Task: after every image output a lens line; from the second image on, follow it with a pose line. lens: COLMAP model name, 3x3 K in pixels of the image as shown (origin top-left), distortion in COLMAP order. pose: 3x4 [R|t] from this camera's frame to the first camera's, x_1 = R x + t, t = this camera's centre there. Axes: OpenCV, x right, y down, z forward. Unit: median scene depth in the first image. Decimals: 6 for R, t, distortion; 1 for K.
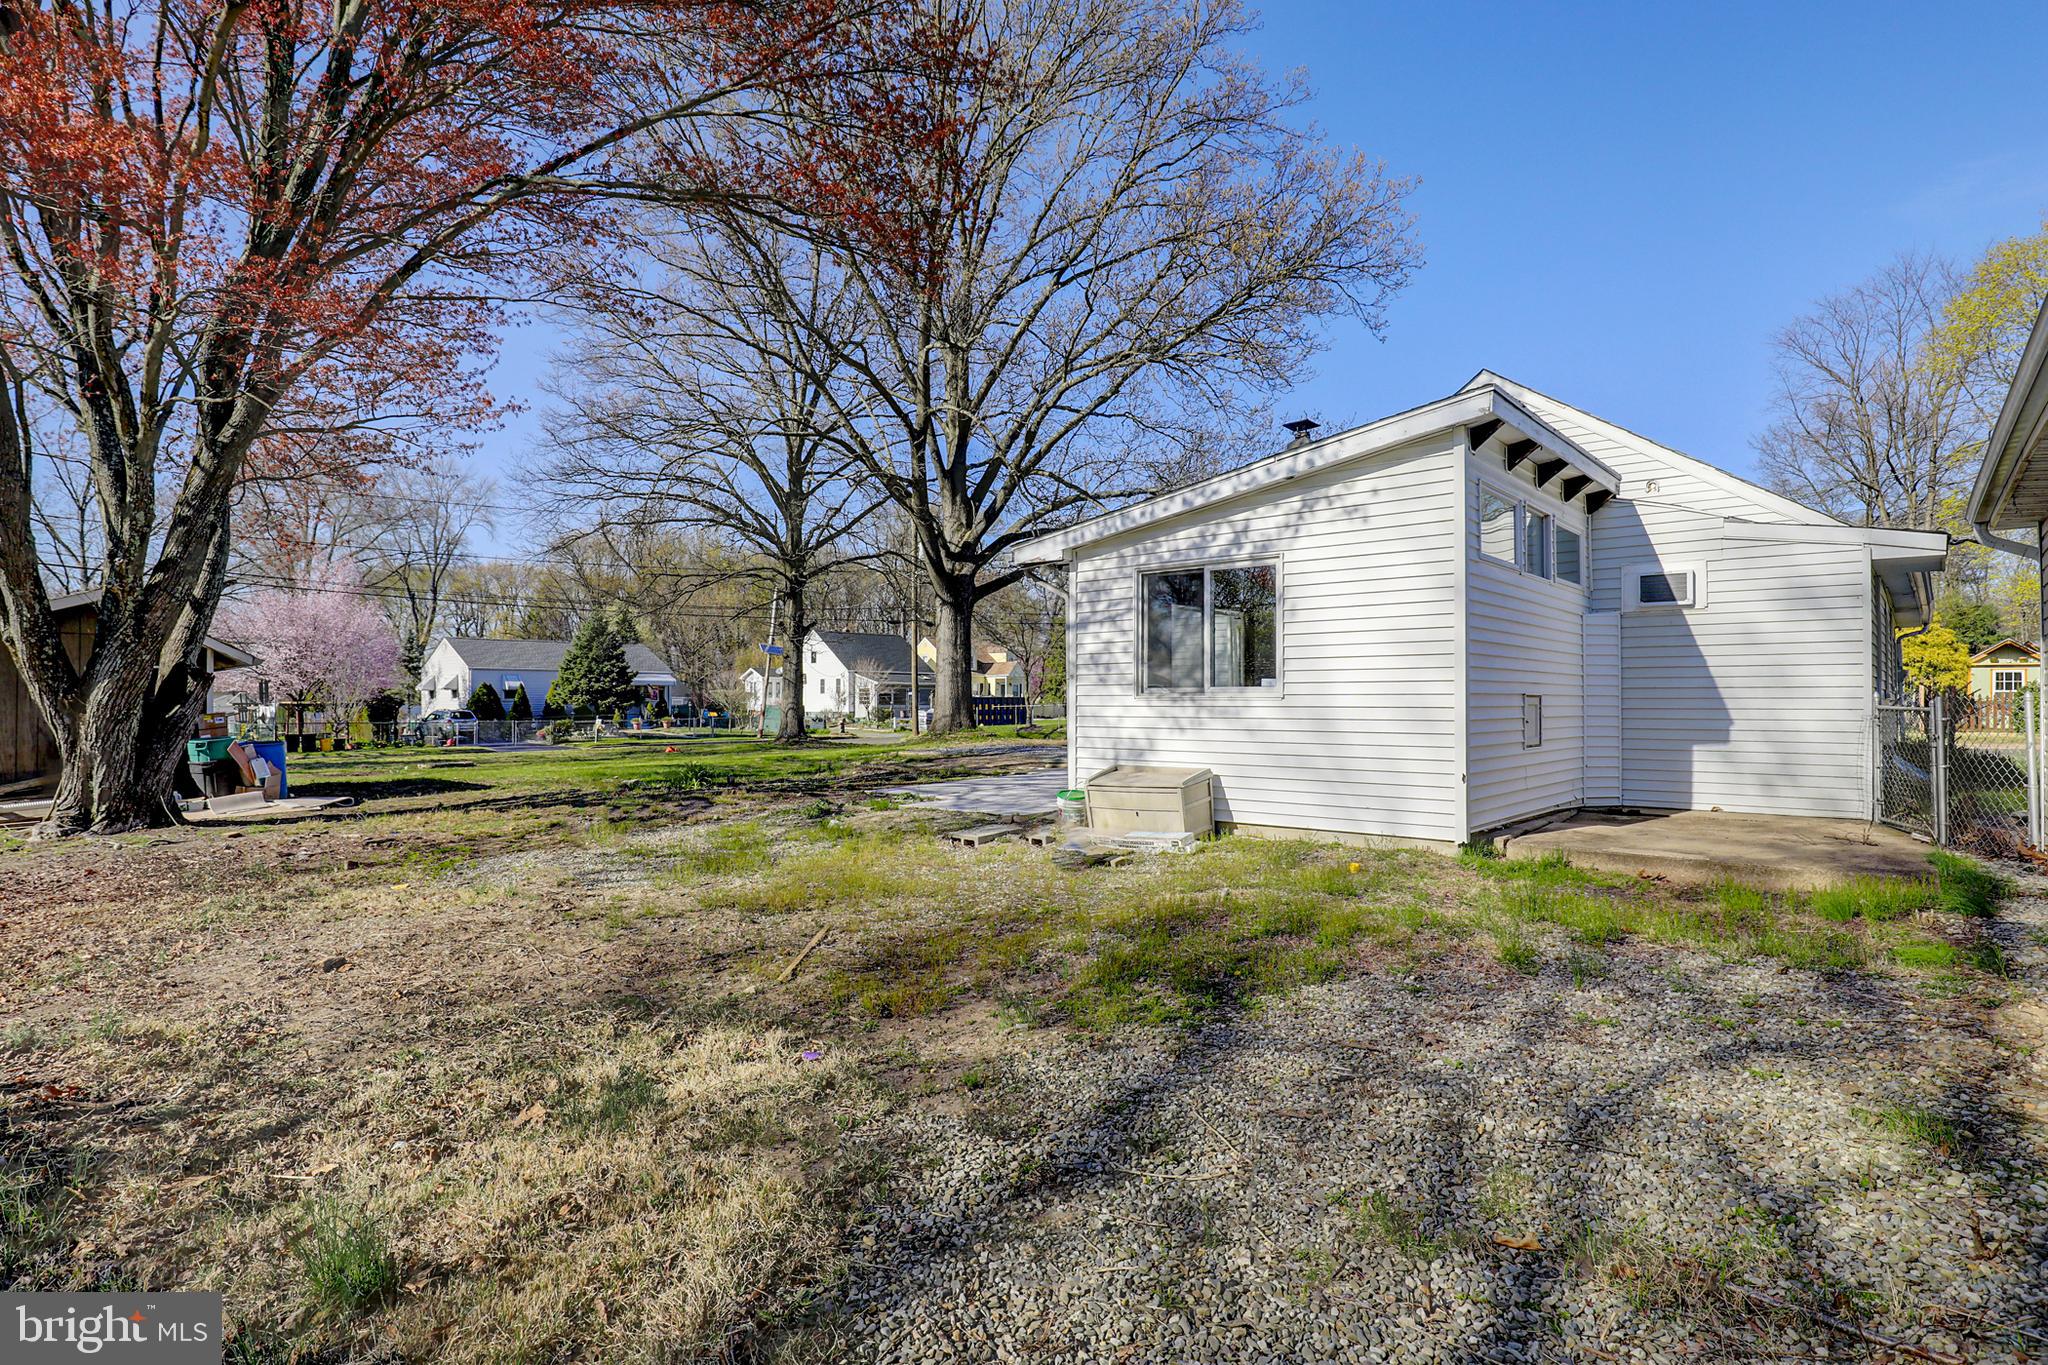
lens RADIAL K [[1081.9, 0, 1034.8], [0, 1081.9, 690.4], [0, 0, 1]] dist [-0.026283, 0.000500]
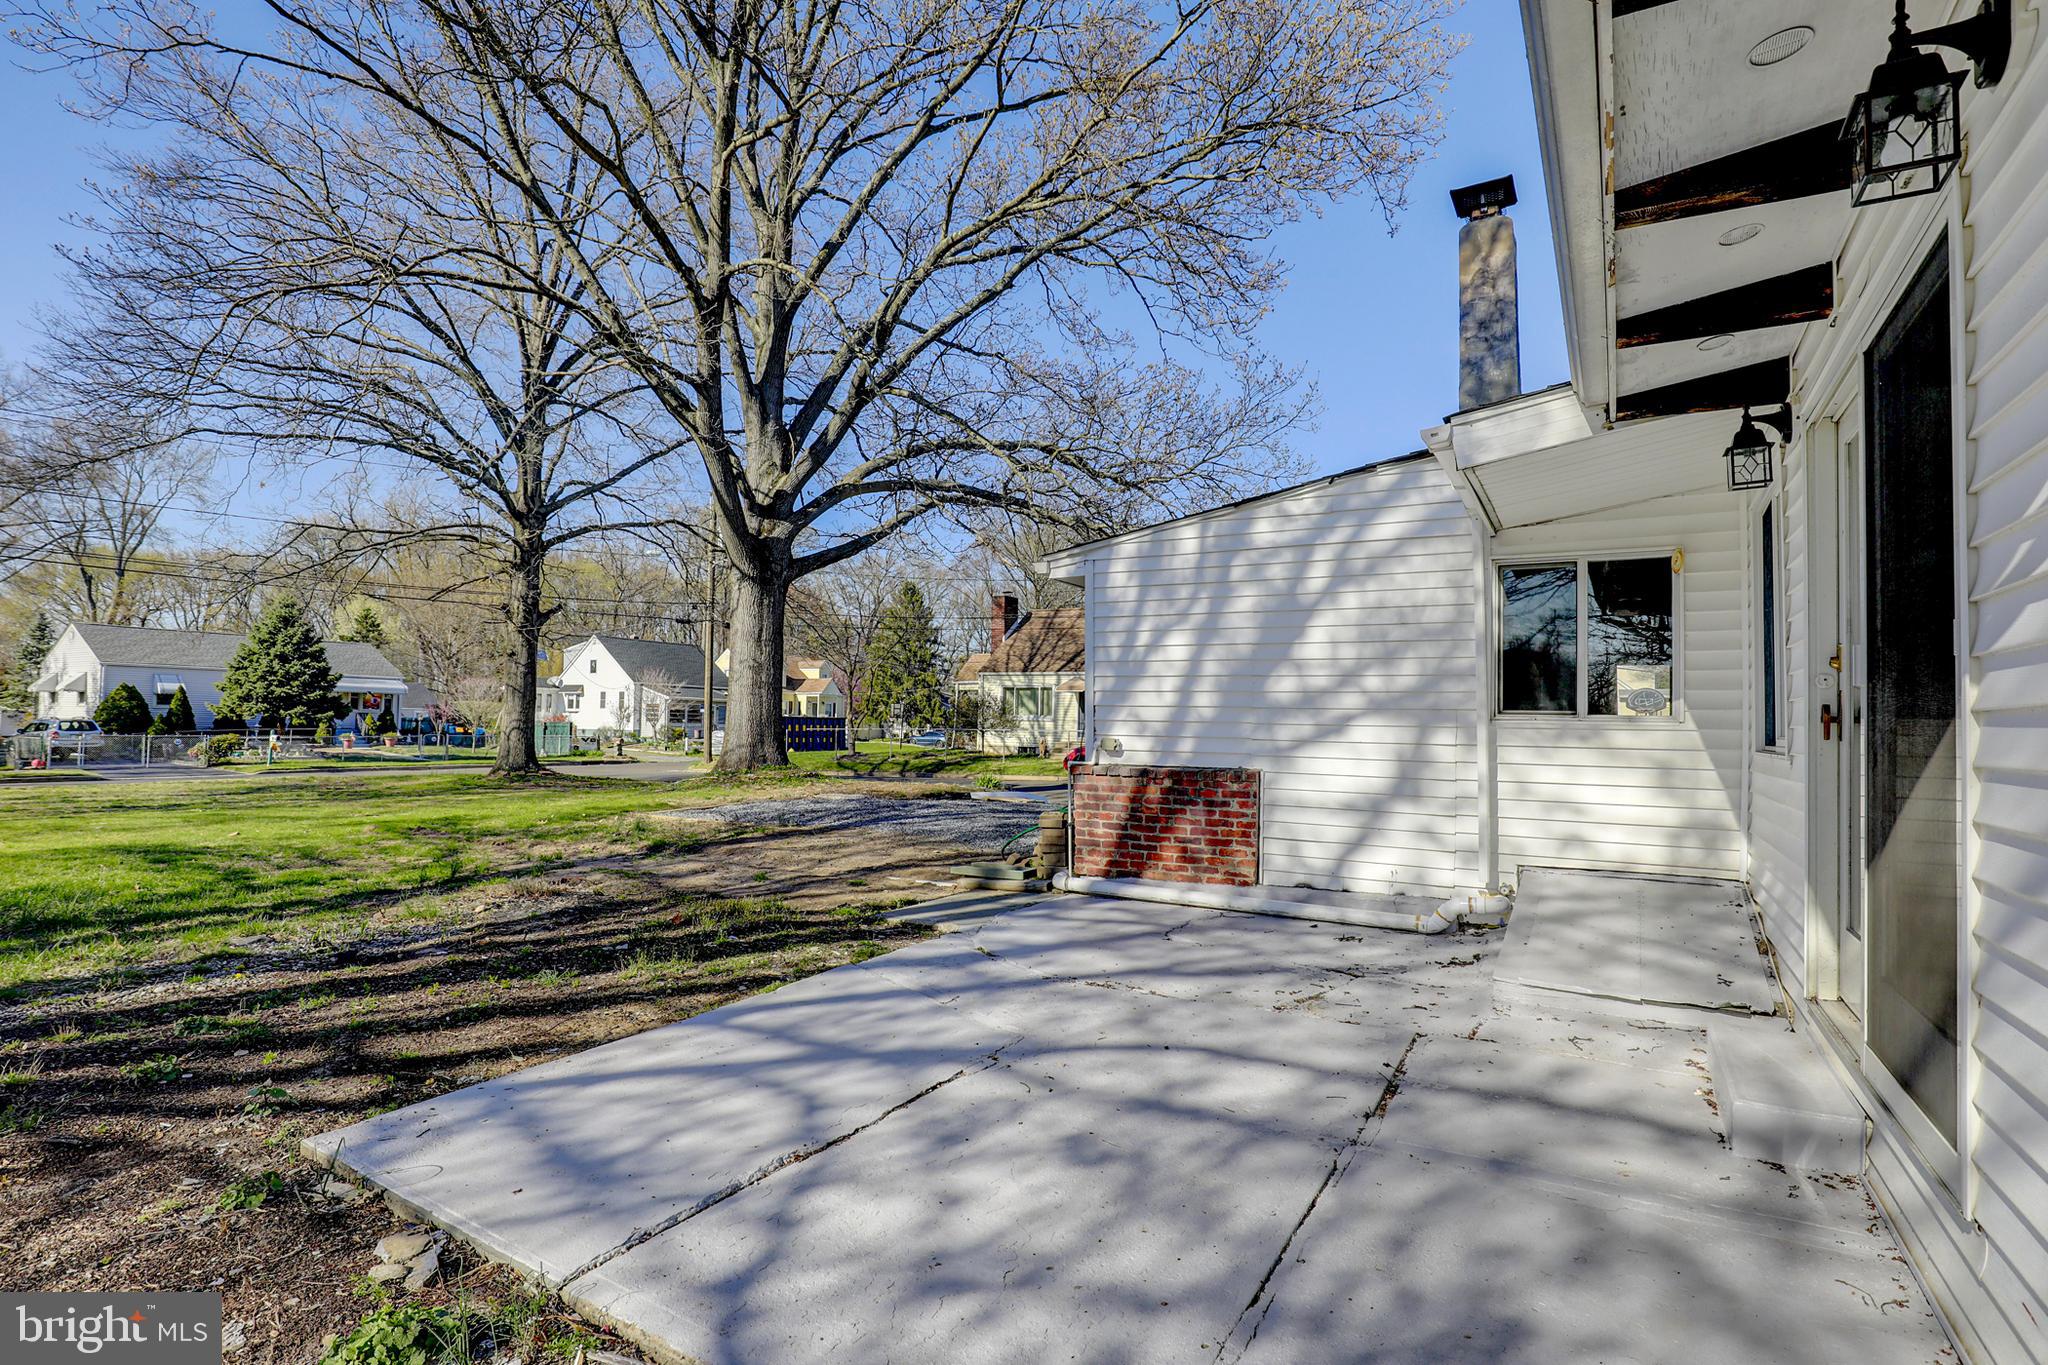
lens RADIAL K [[1015.8, 0, 1034.4], [0, 1015.8, 691.7], [0, 0, 1]] dist [-0.020403, 0.002269]
pose [[0.981947, 0.027046, 0.187211, -0.022805], [-0.023284, 0.999481, -0.022261, -0.000761], [-0.187716, 0.017500, 0.982068, 0.347000]]
